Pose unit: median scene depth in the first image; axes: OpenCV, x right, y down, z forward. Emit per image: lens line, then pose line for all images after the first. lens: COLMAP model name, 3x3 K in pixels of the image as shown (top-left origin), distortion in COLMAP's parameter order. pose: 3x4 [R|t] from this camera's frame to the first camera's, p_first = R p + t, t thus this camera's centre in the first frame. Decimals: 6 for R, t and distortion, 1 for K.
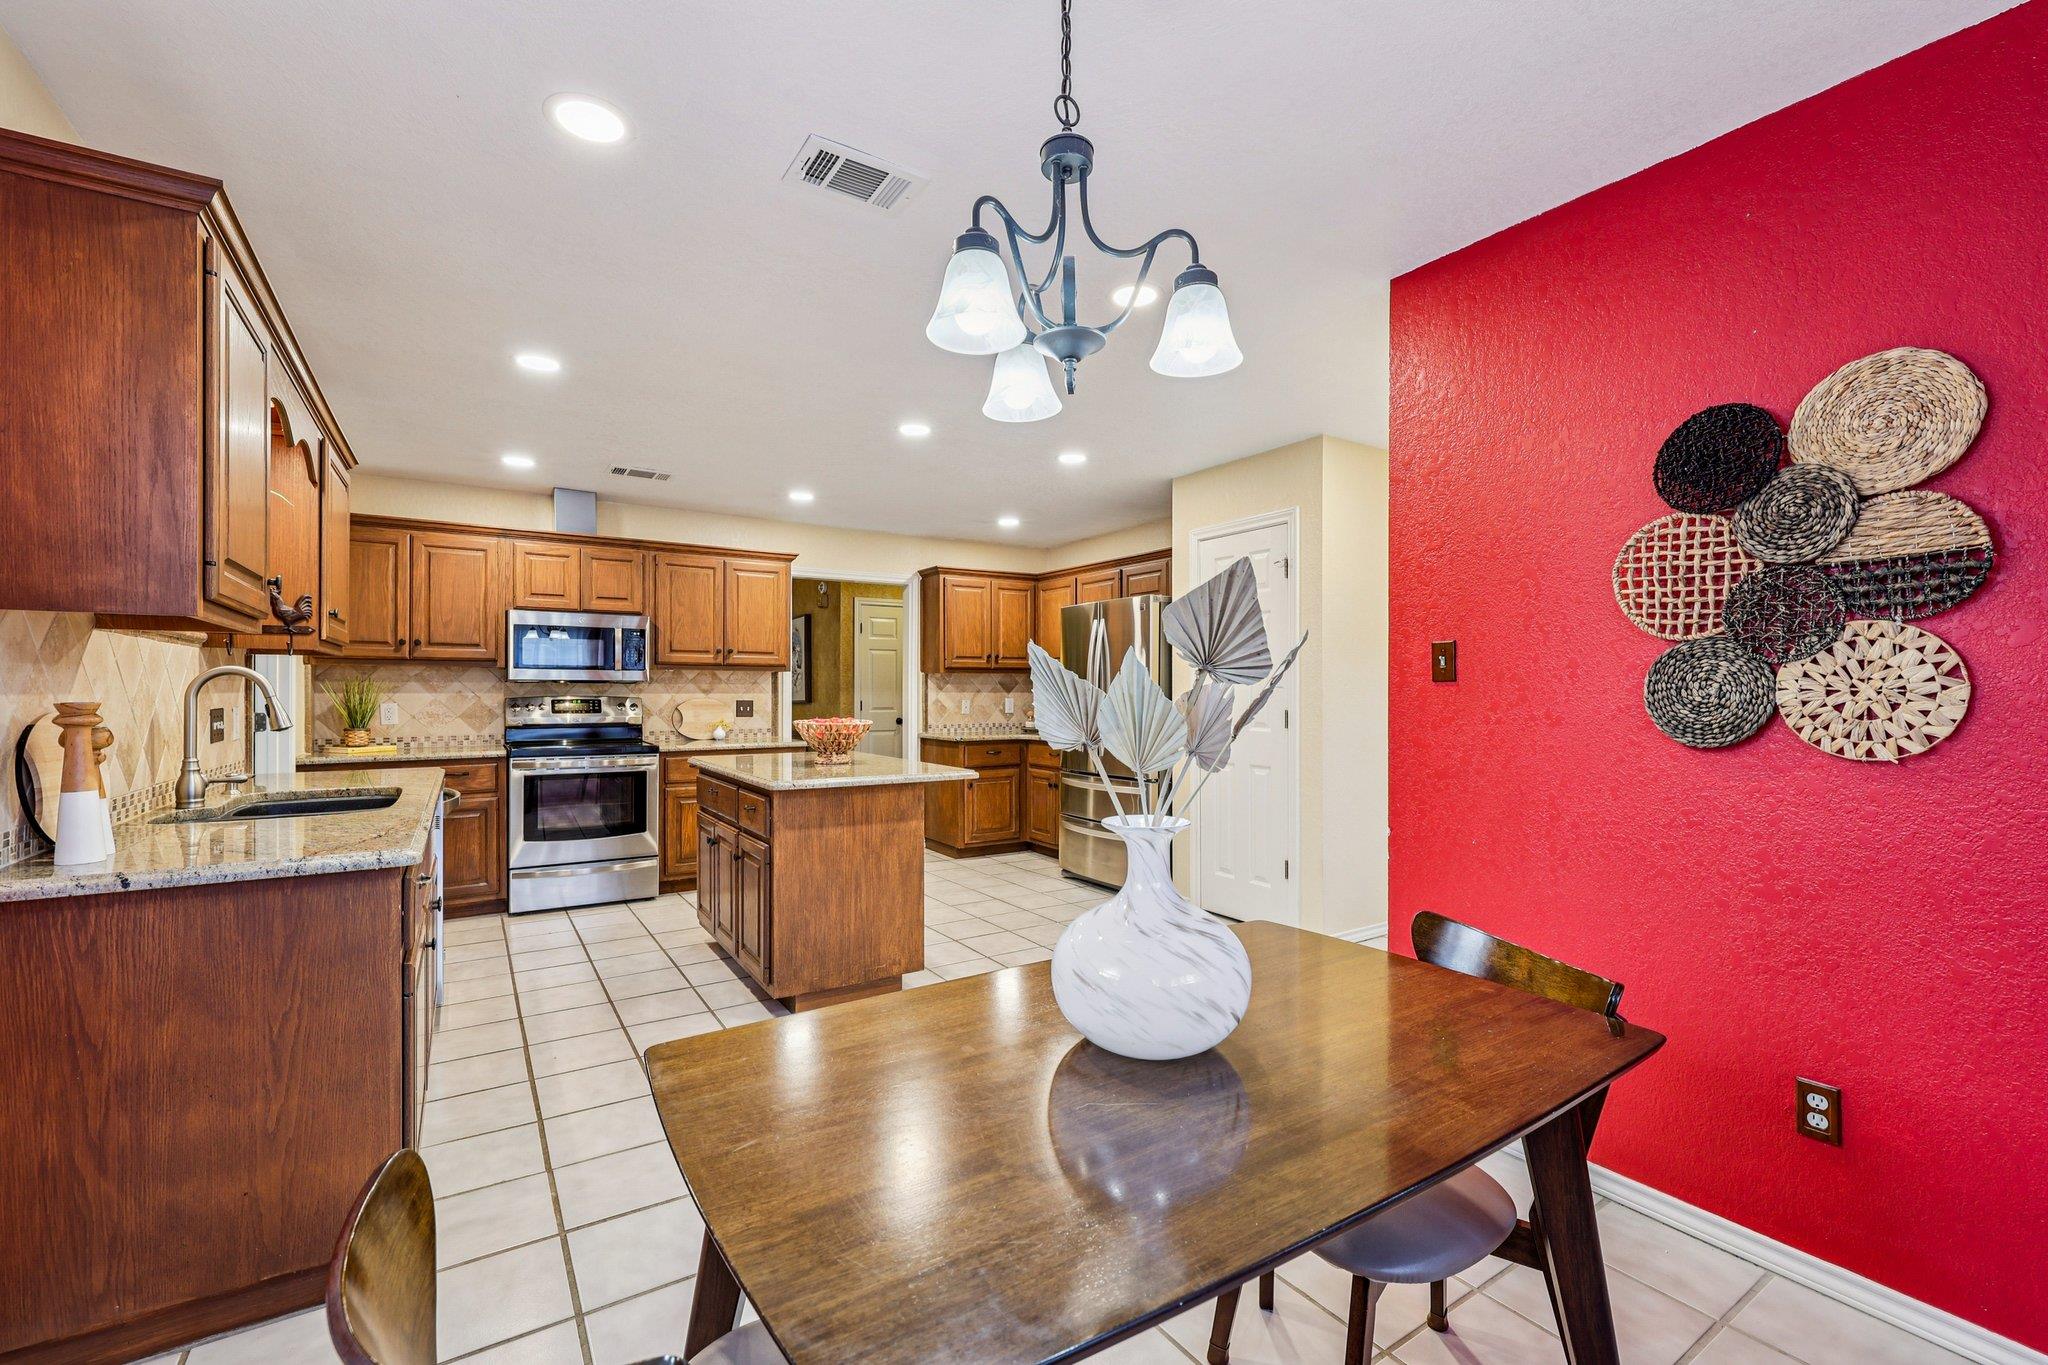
lens RADIAL K [[862.1, 0, 1024.8], [0, 862.1, 692.1], [0, 0, 1]] dist [-0.004746, 0.002659]
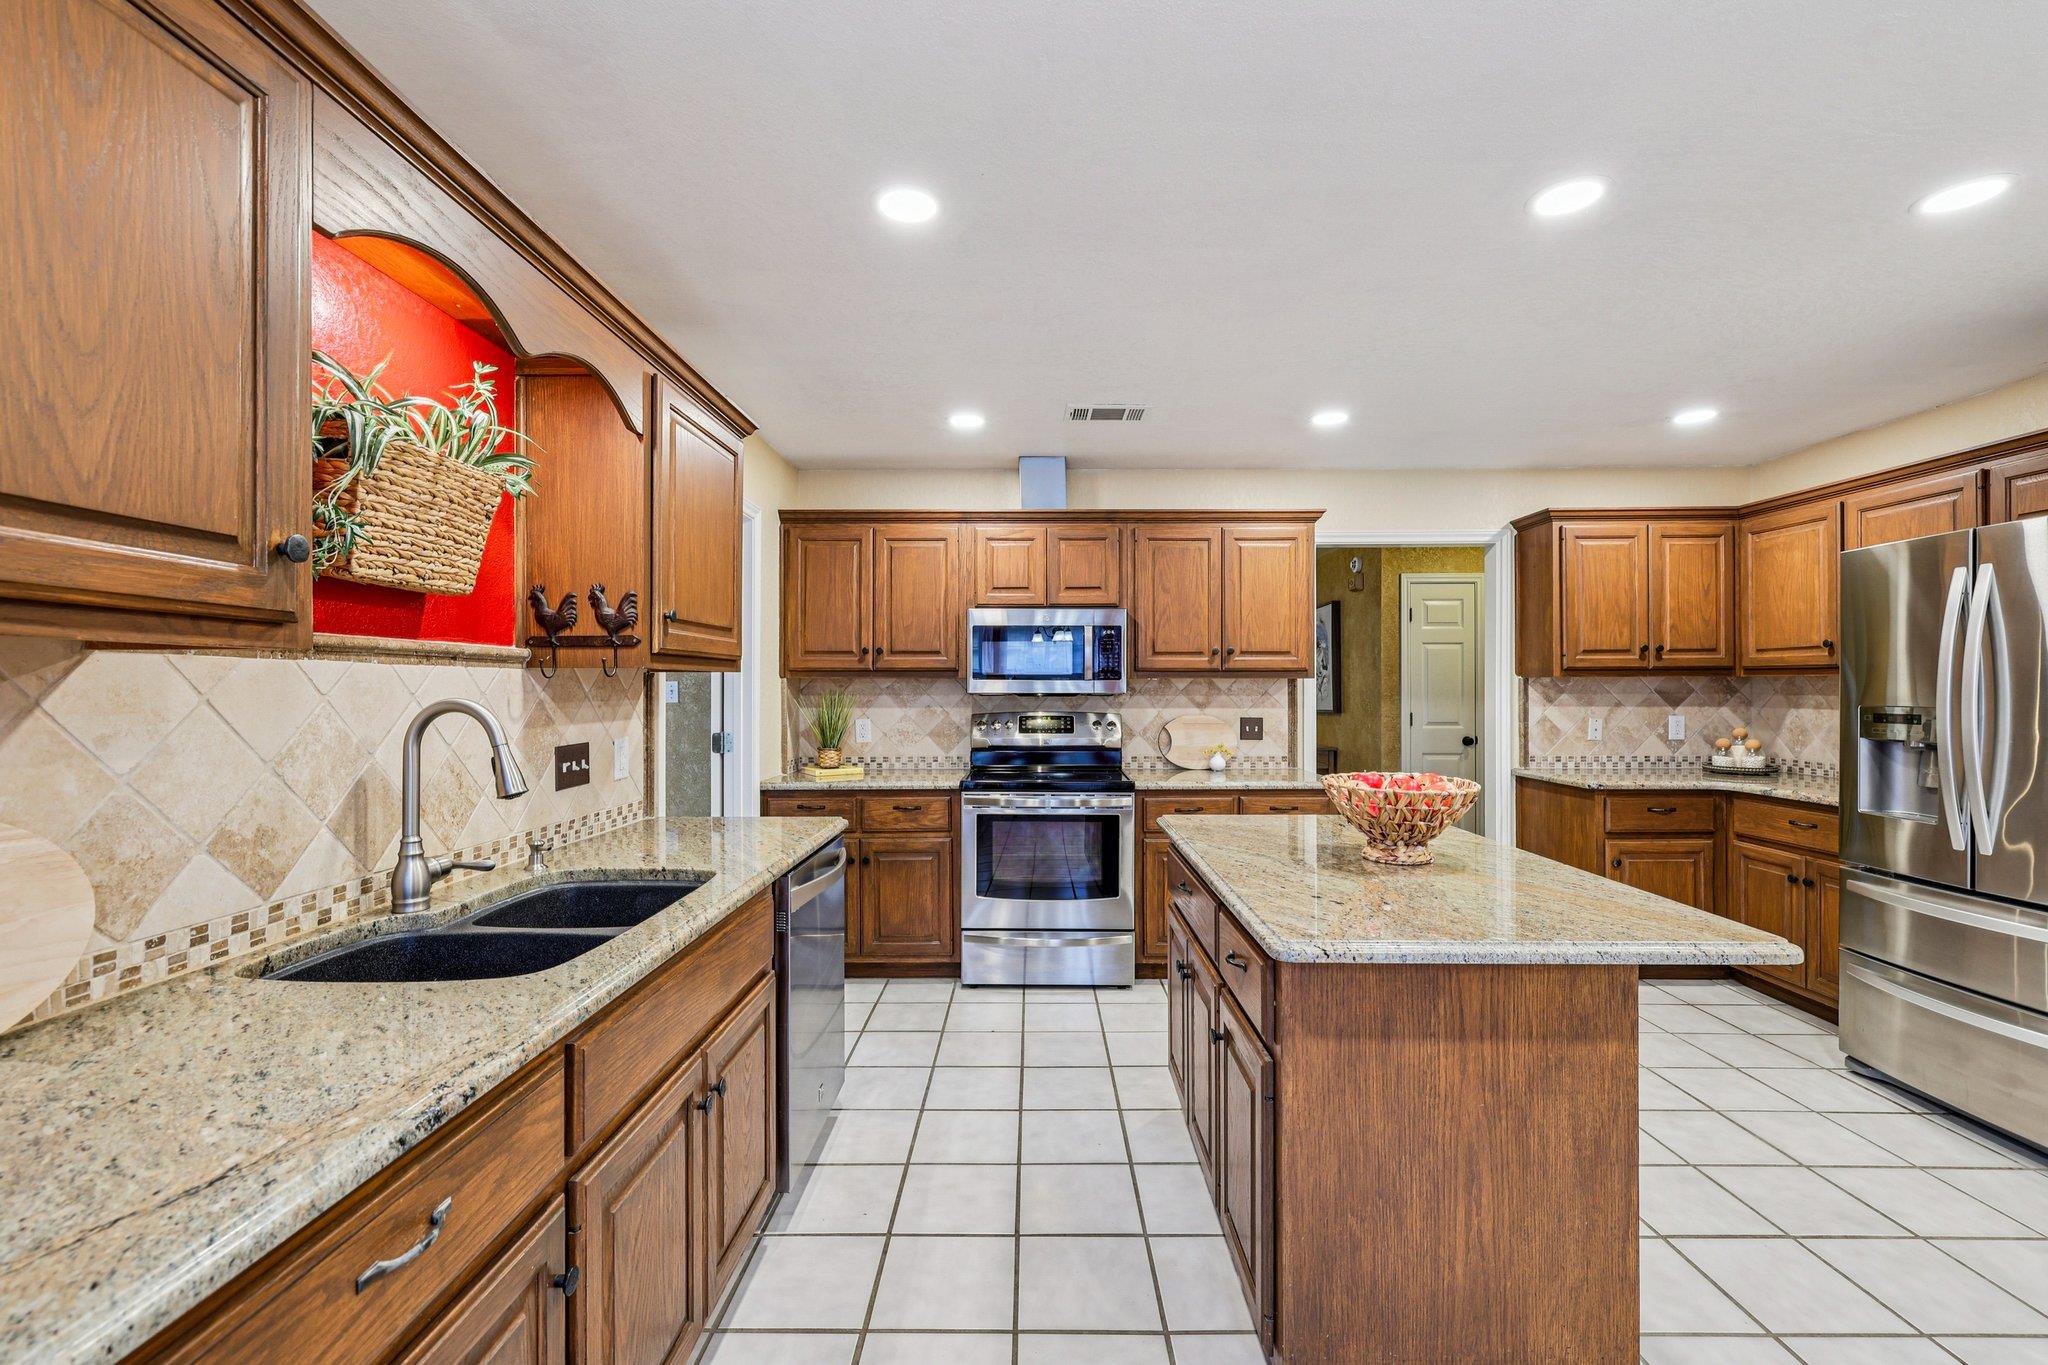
lens RADIAL K [[862.1, 0, 1030.5], [0, 862.1, 683.9], [0, 0, 1]] dist [-0.004746, 0.002659]
pose [[0.835144, -0.004329, -0.550014, -0.089320], [0.001260, 0.999981, -0.005958, -0.017418], [0.550030, 0.004283, 0.835134, 0.323818]]
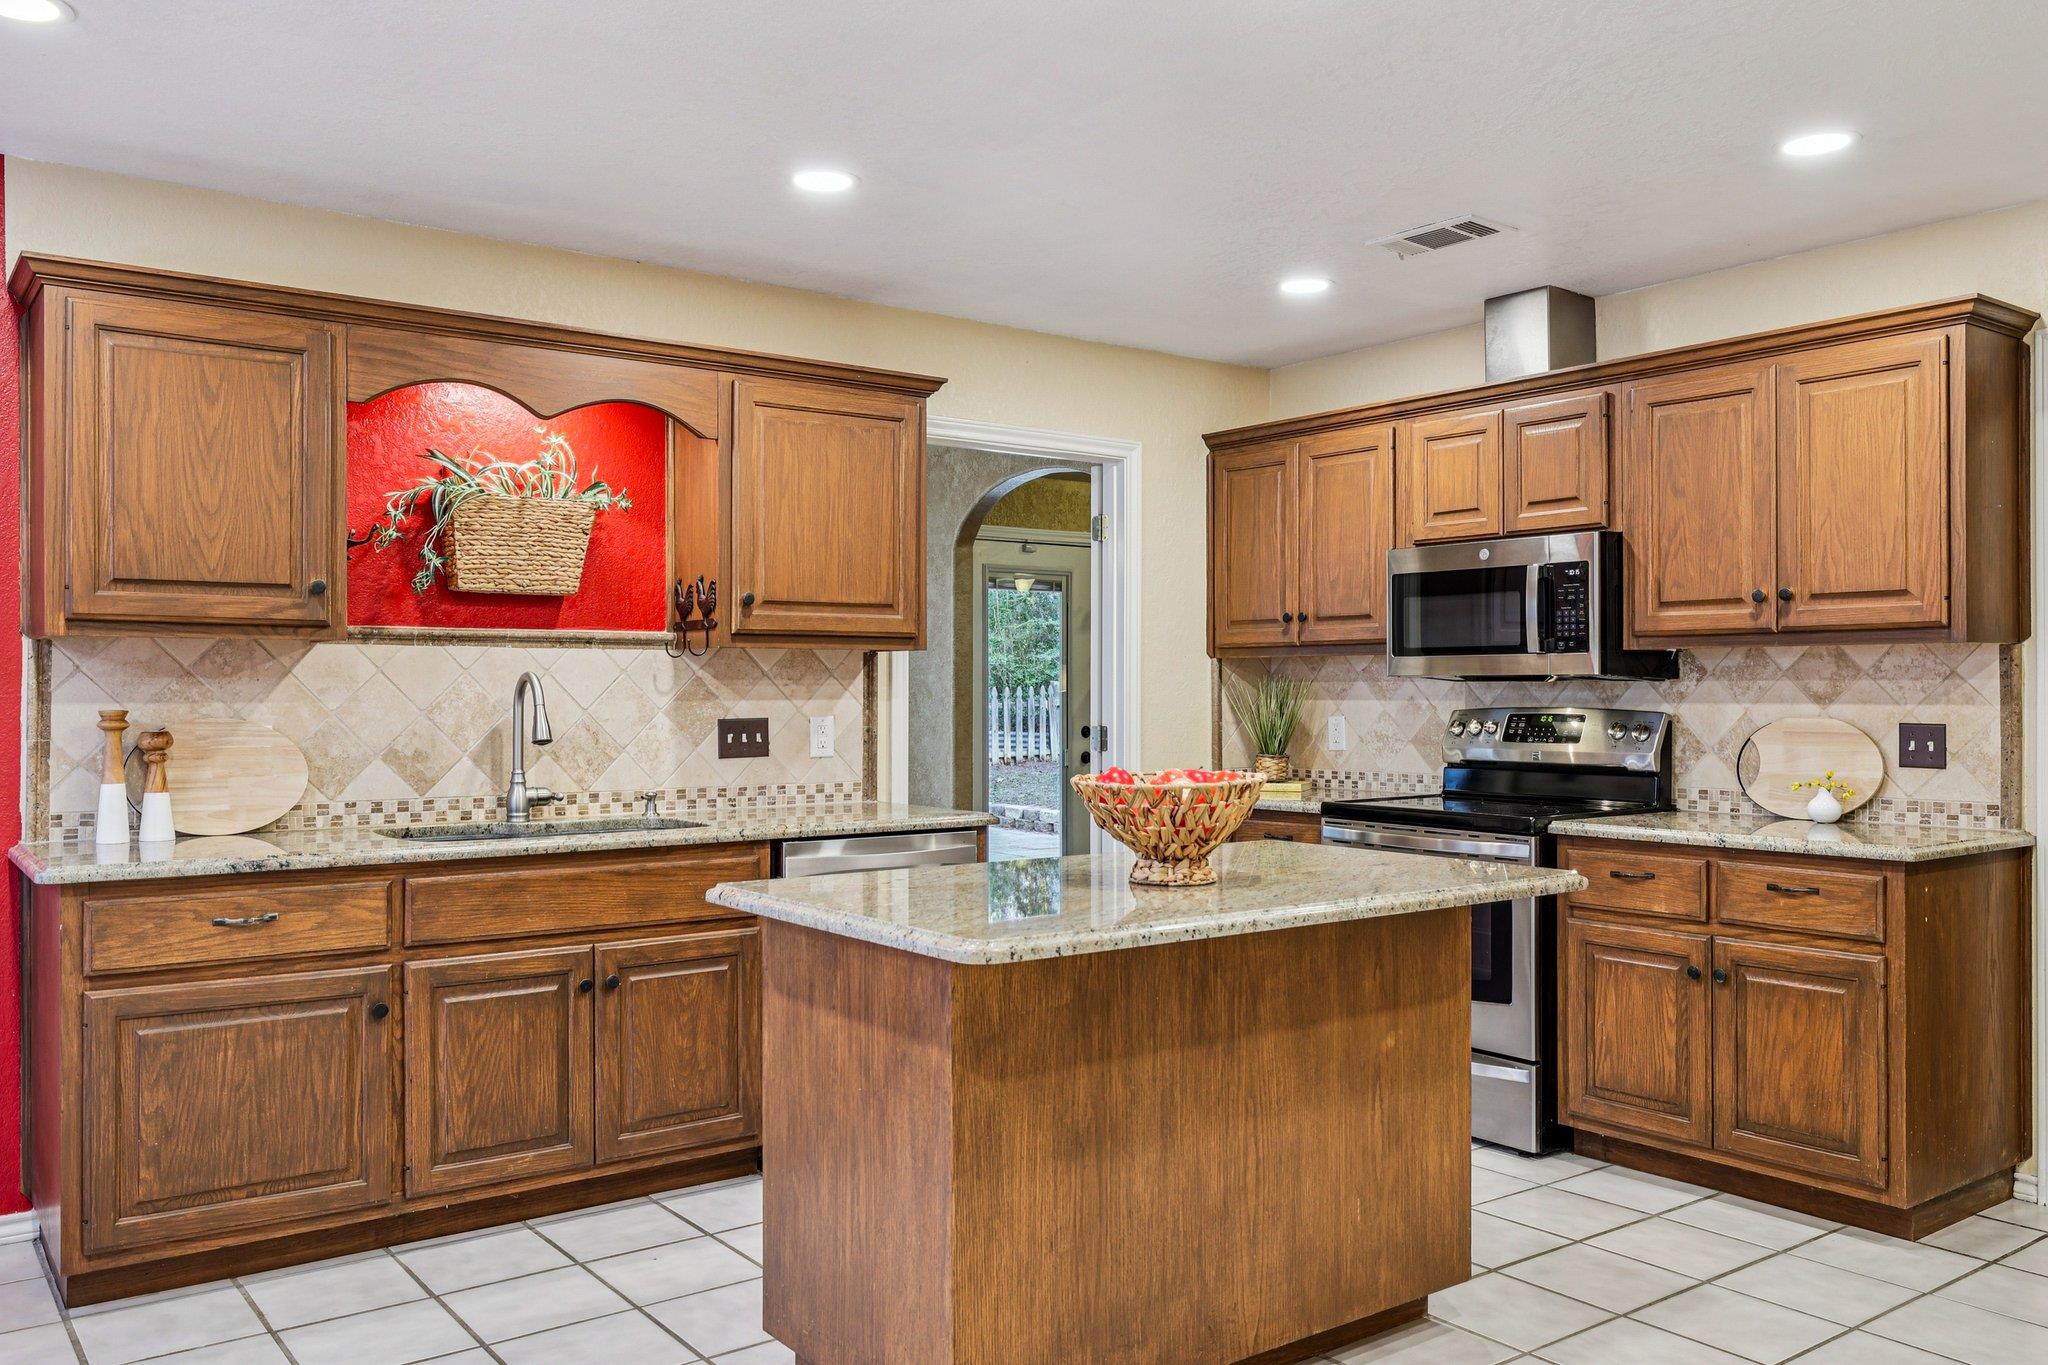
lens RADIAL K [[1604.4, 0, 1033.4], [0, 1604.4, 683.1], [0, 0, 1]] dist [0.001121, 0.000393]
pose [[0.071611, -0.005345, -0.997418, 0.385629], [-0.000425, 0.999985, -0.005389, -0.004400], [0.997433, 0.000810, 0.071607, 0.662796]]
